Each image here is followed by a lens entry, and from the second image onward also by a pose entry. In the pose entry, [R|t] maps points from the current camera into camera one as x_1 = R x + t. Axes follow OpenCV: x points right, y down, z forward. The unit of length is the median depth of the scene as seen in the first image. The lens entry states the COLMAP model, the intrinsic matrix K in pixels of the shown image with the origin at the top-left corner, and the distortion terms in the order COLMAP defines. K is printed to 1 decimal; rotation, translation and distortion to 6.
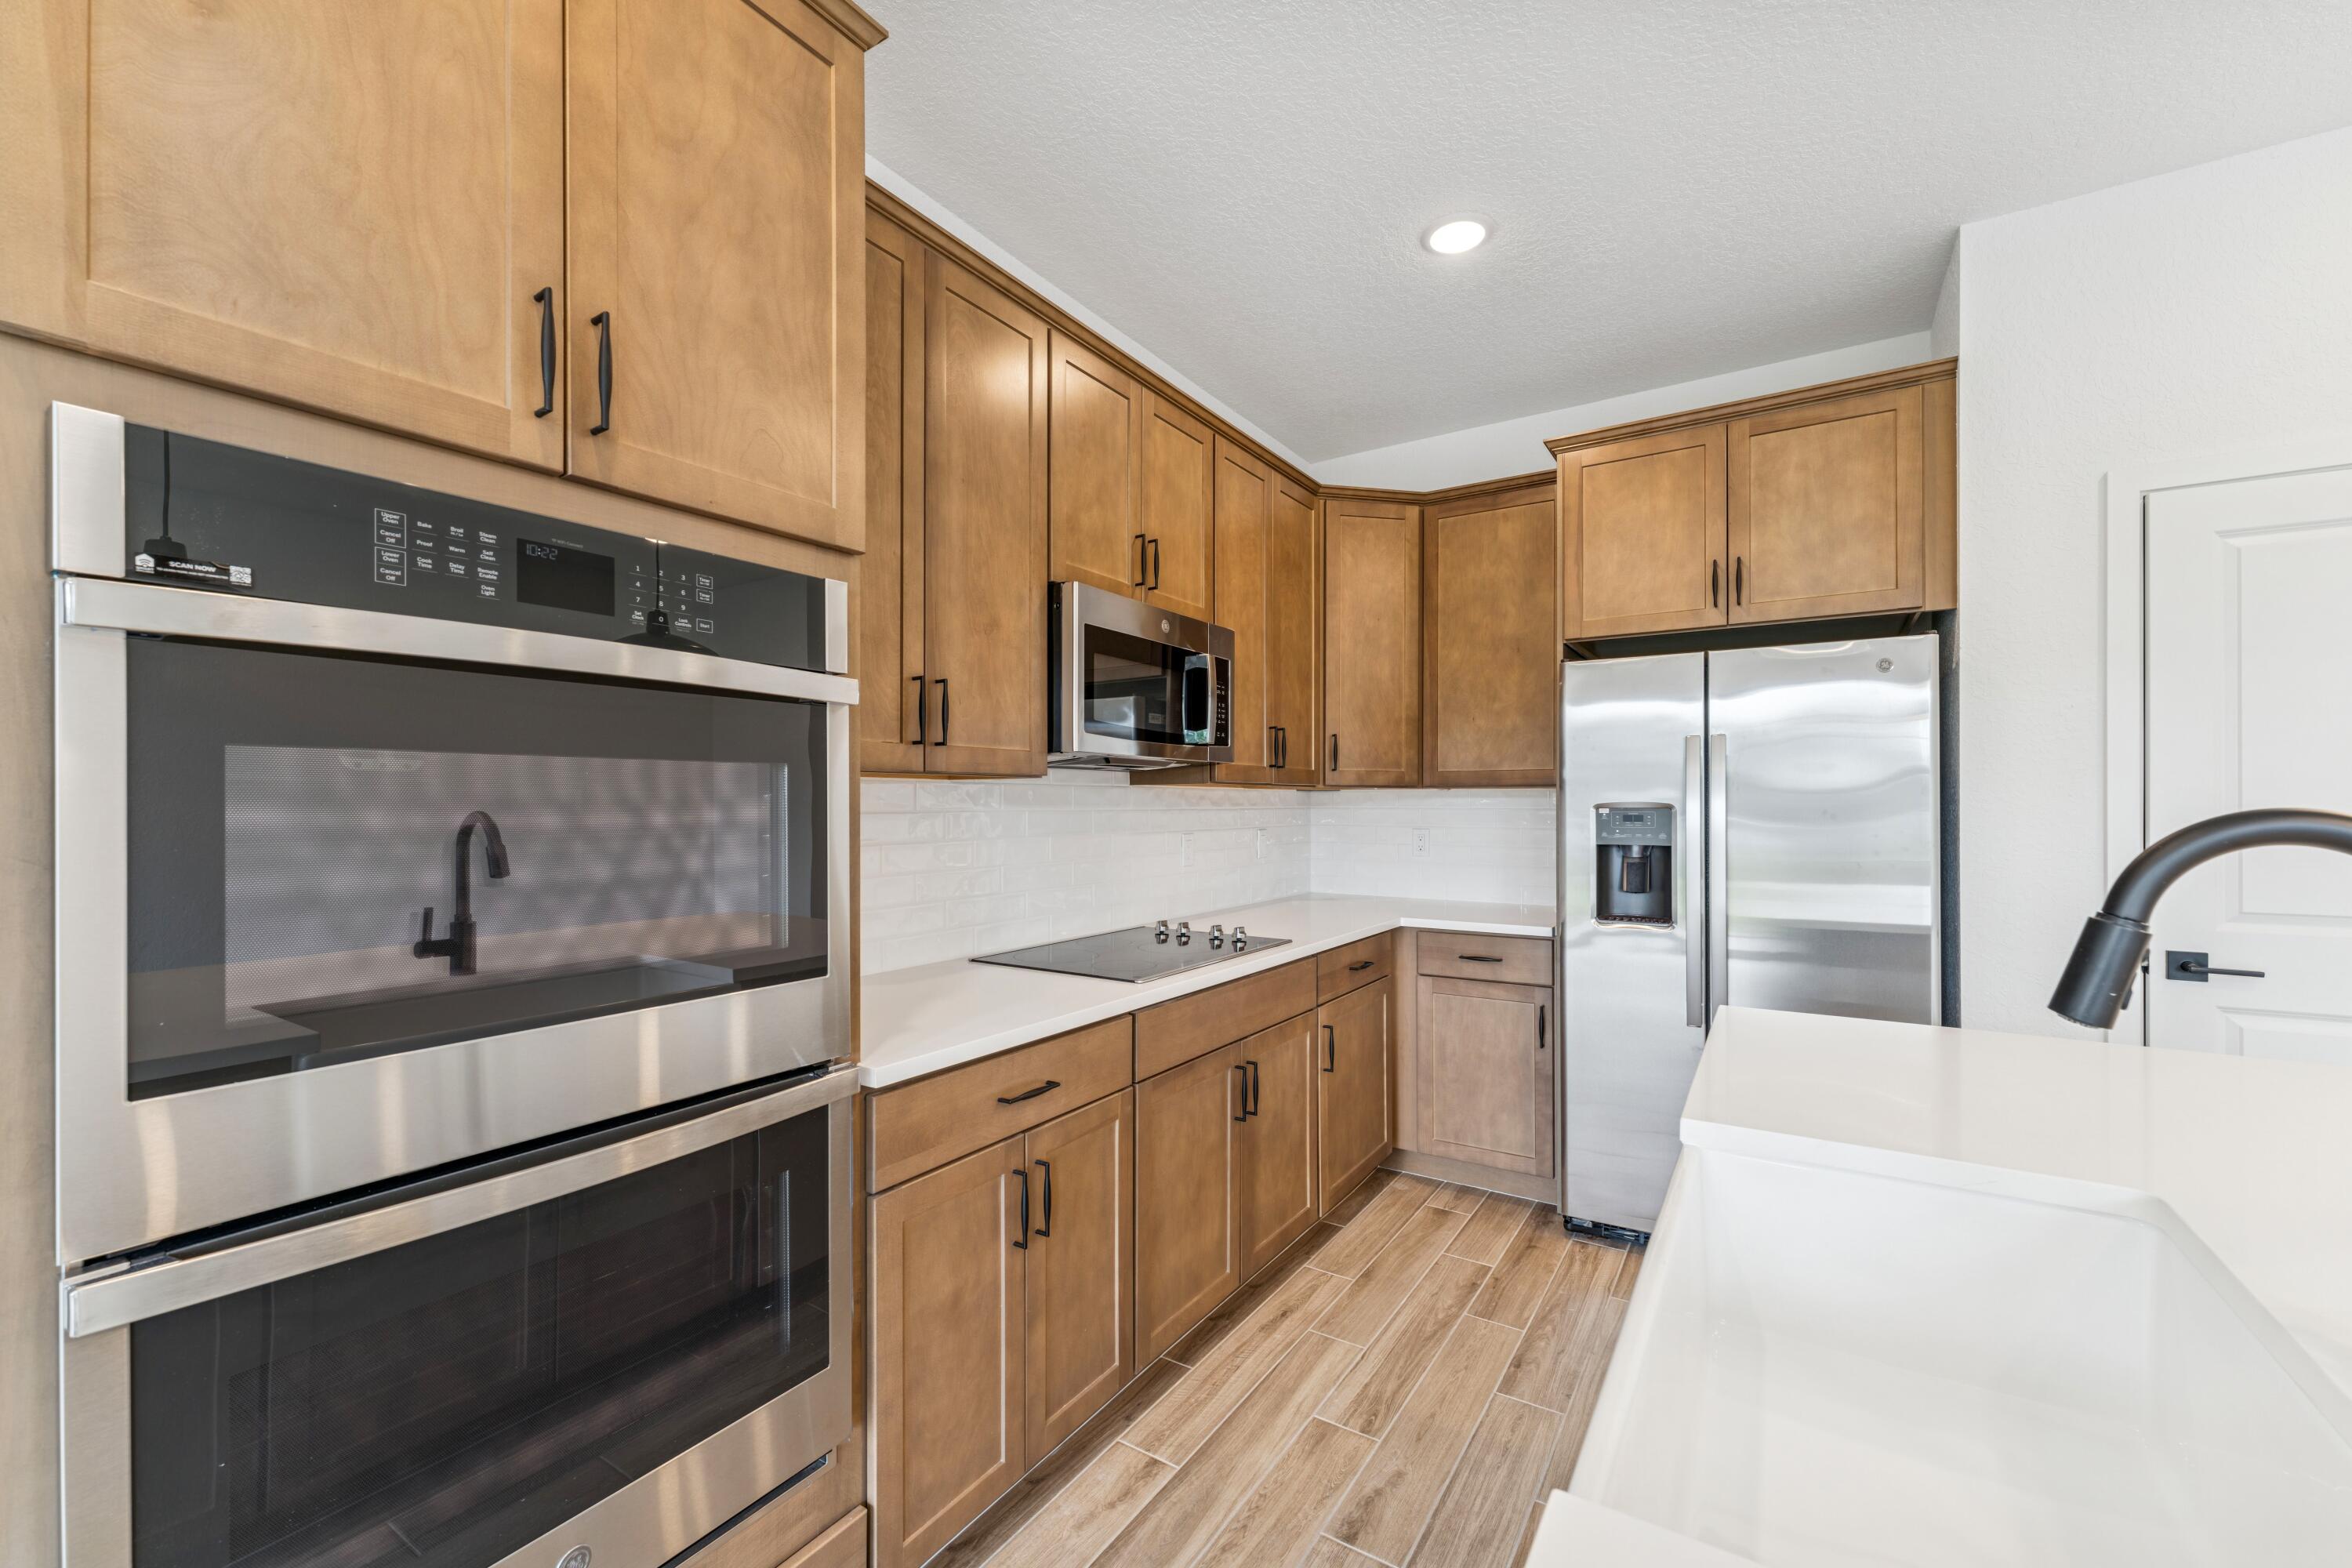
lens RADIAL K [[952.6, 0, 1175.2], [0, 952.6, 797.8], [0, 0, 1]] dist [-0.000037, -0.000474]
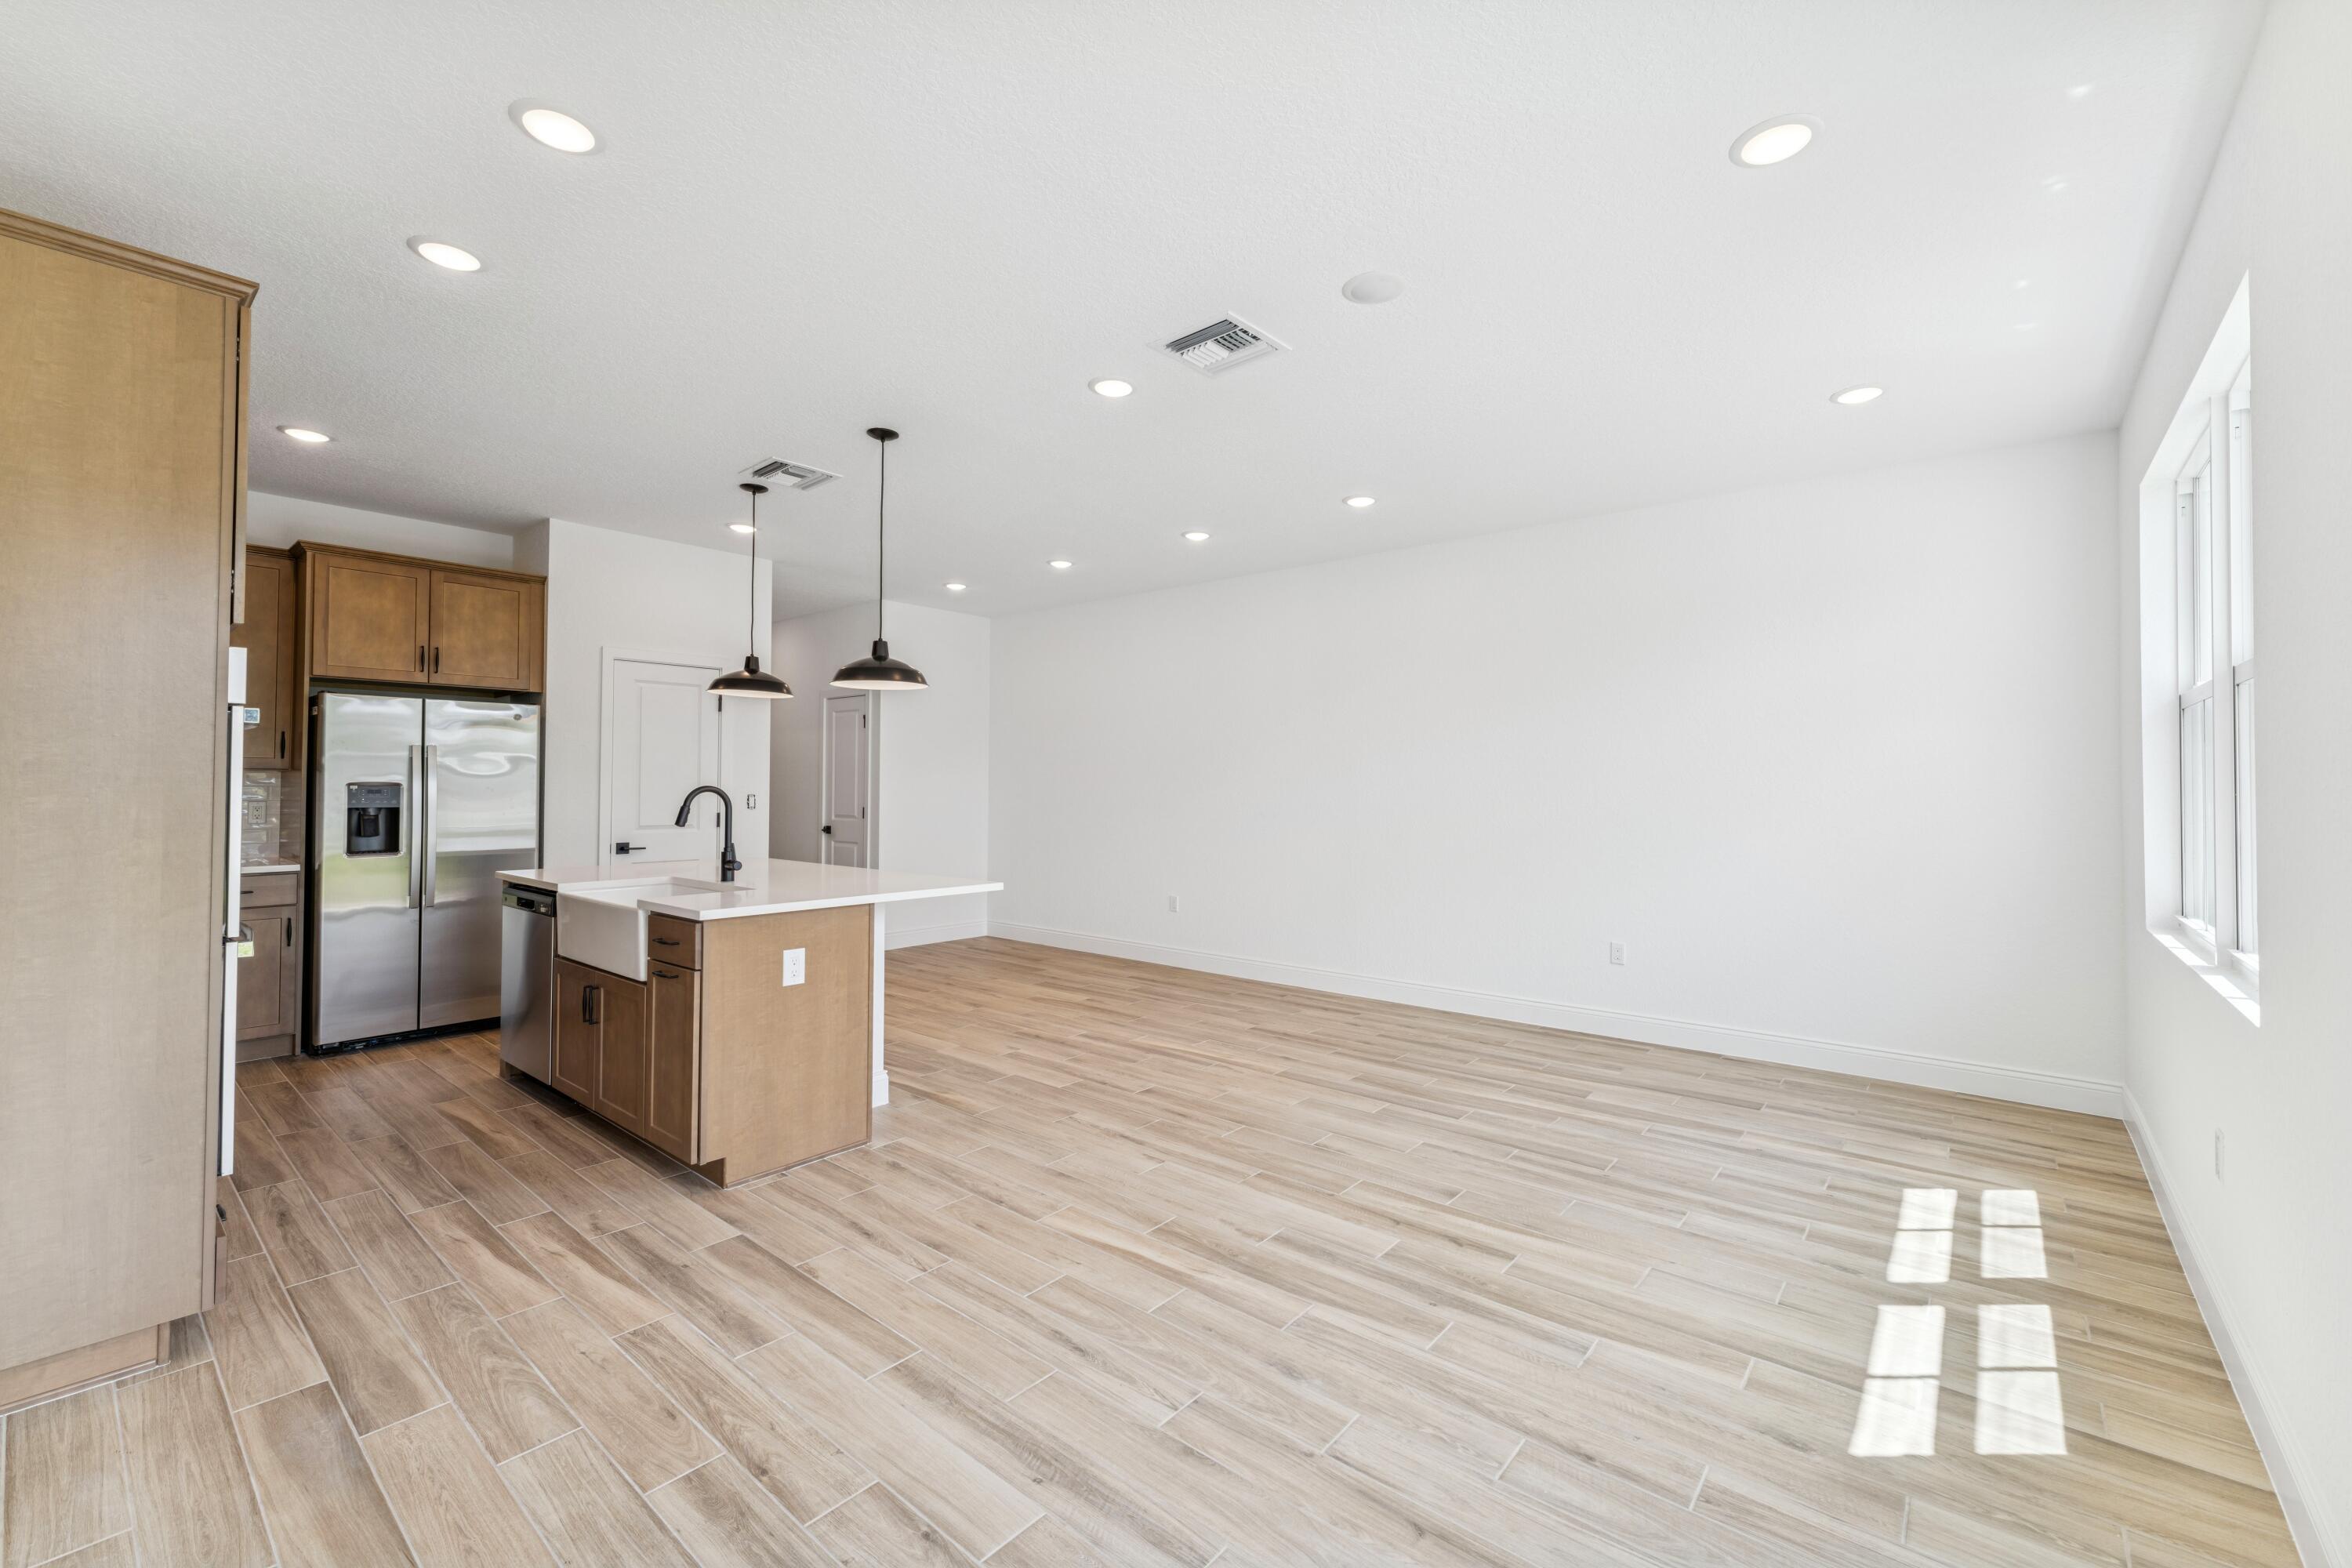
lens RADIAL K [[952.6, 0, 1178.7], [0, 952.6, 768.3], [0, 0, 1]] dist [-0.000037, -0.000474]
pose [[0.119708, 0.020217, 0.992603, -1.047587], [-0.015335, 0.999711, -0.018513, -0.010682], [-0.992691, -0.013006, 0.119983, -0.629469]]
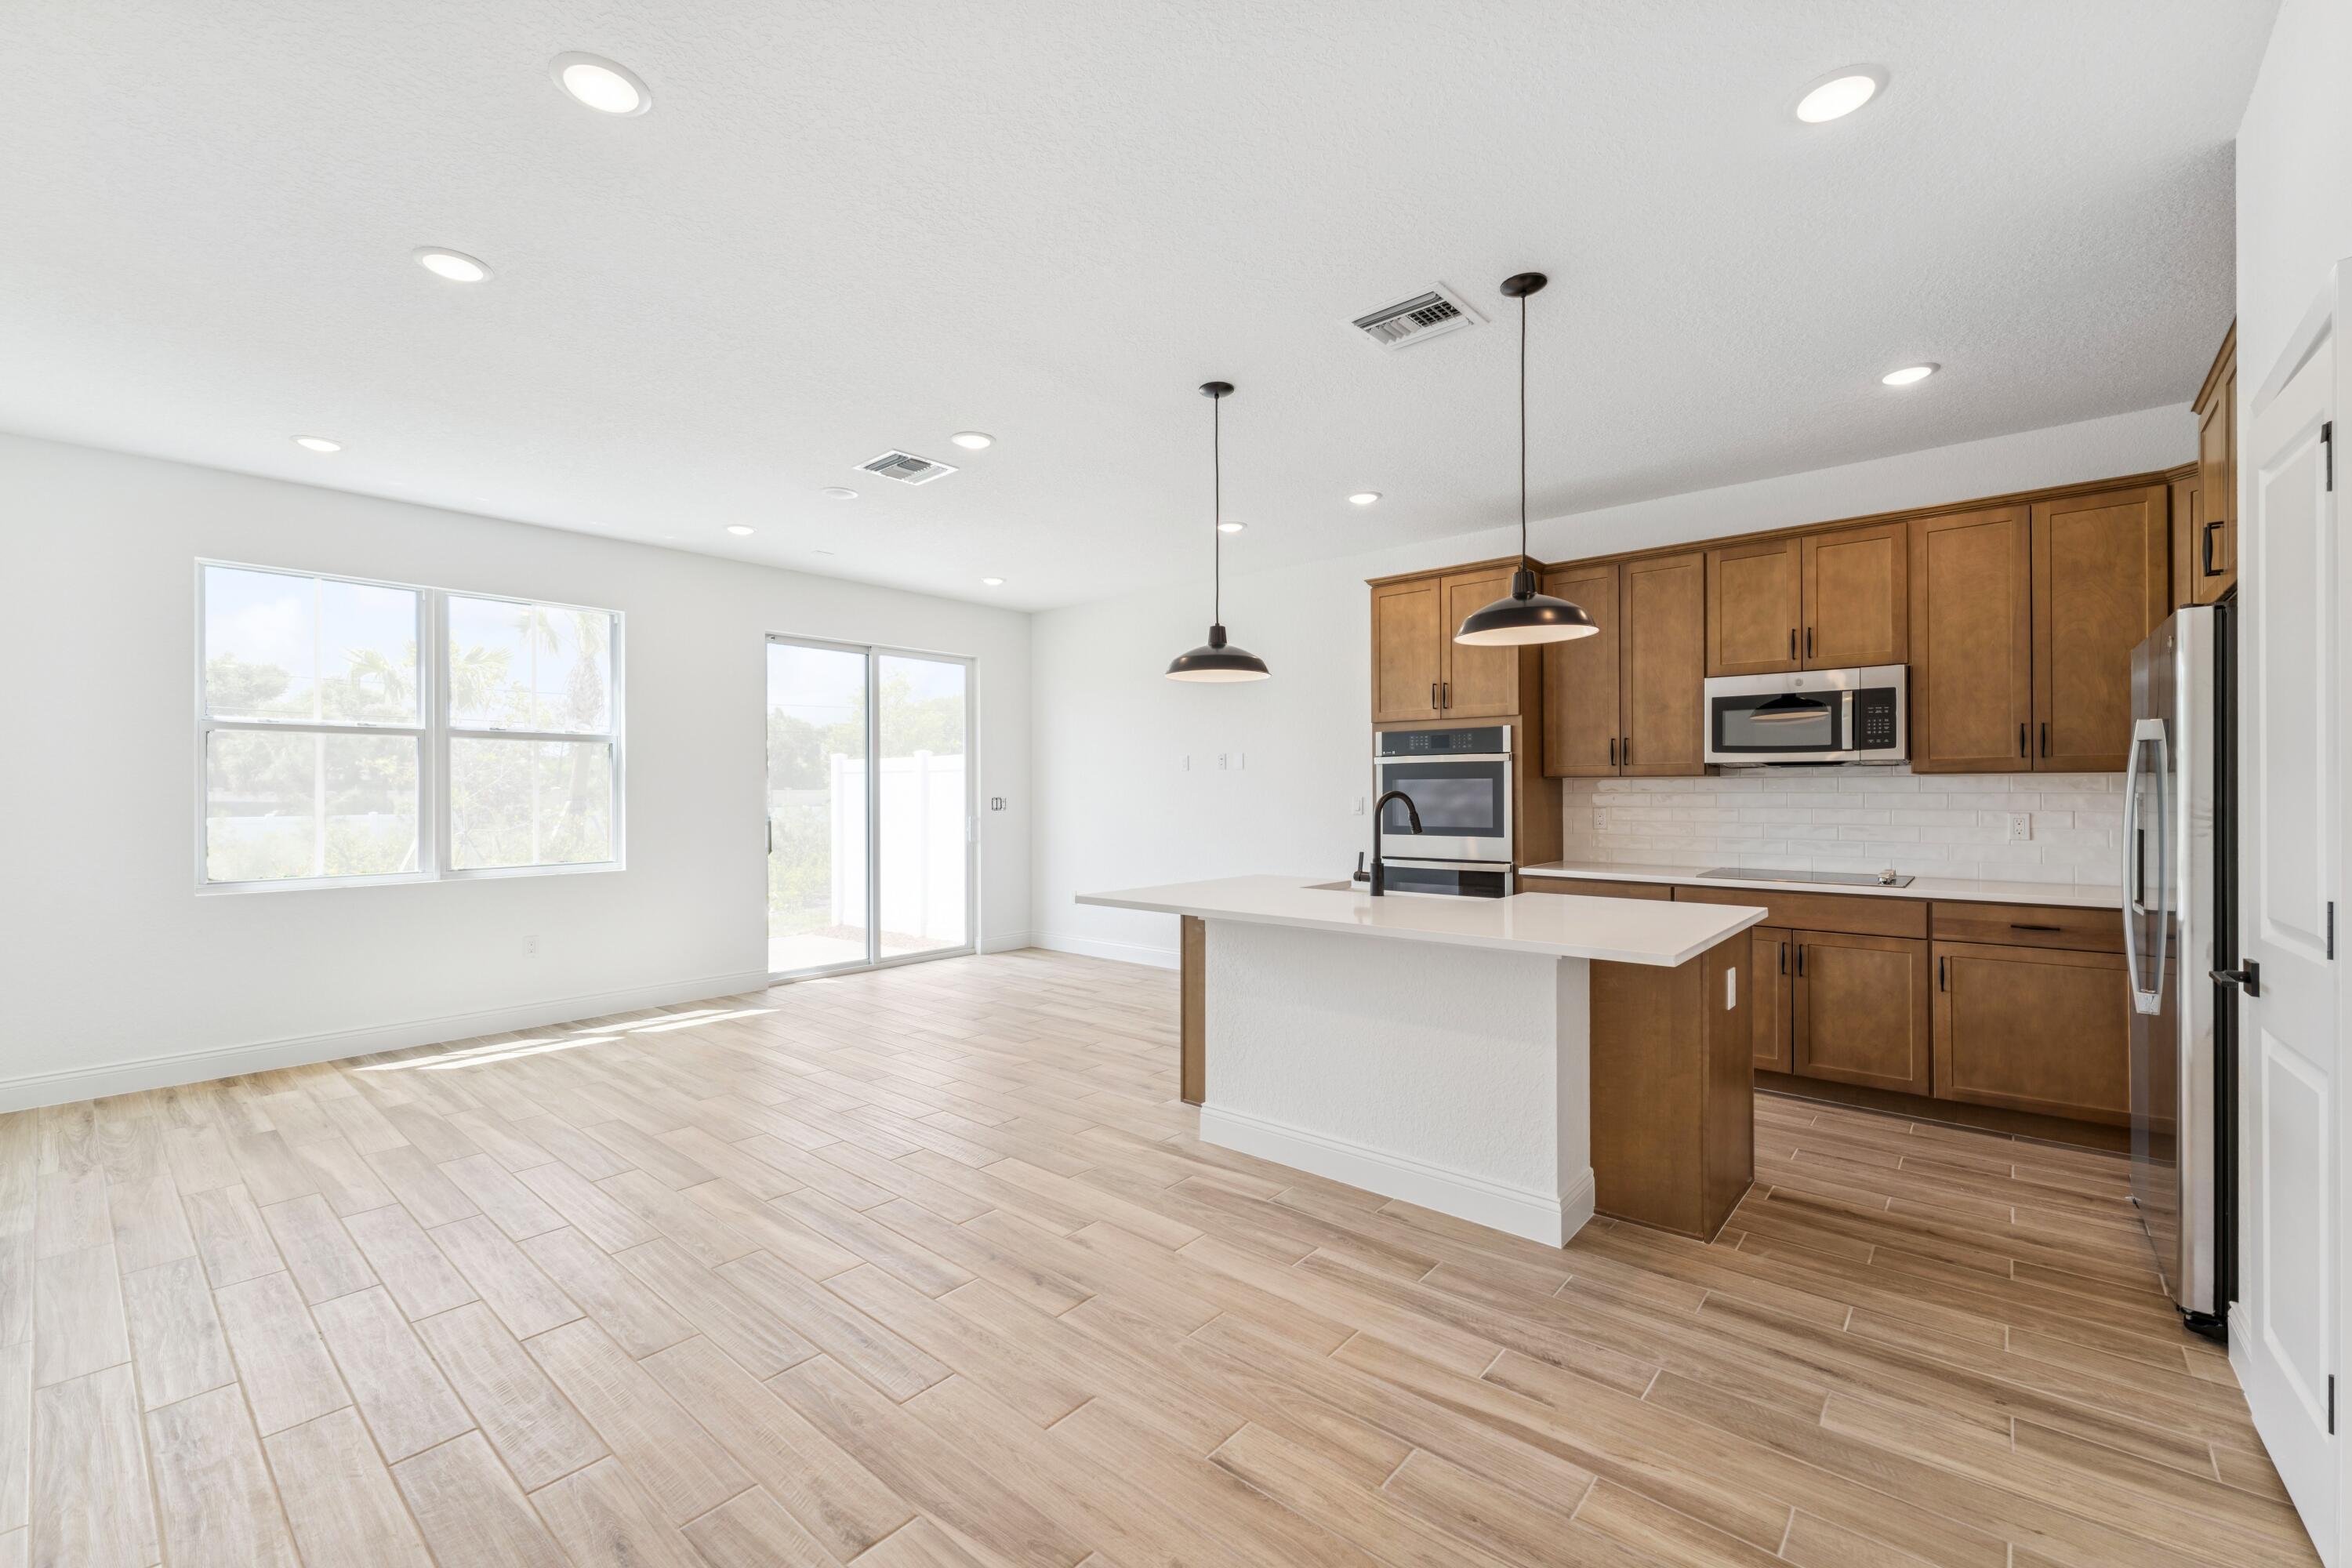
lens RADIAL K [[952.6, 0, 1177.0], [0, 952.6, 787.7], [0, 0, 1]] dist [-0.000037, -0.000474]
pose [[-0.111496, 0.001625, -0.993764, 1.669866], [0.013588, 0.999908, 0.000111, -0.011388], [0.993672, -0.013490, -0.111508, 0.099625]]
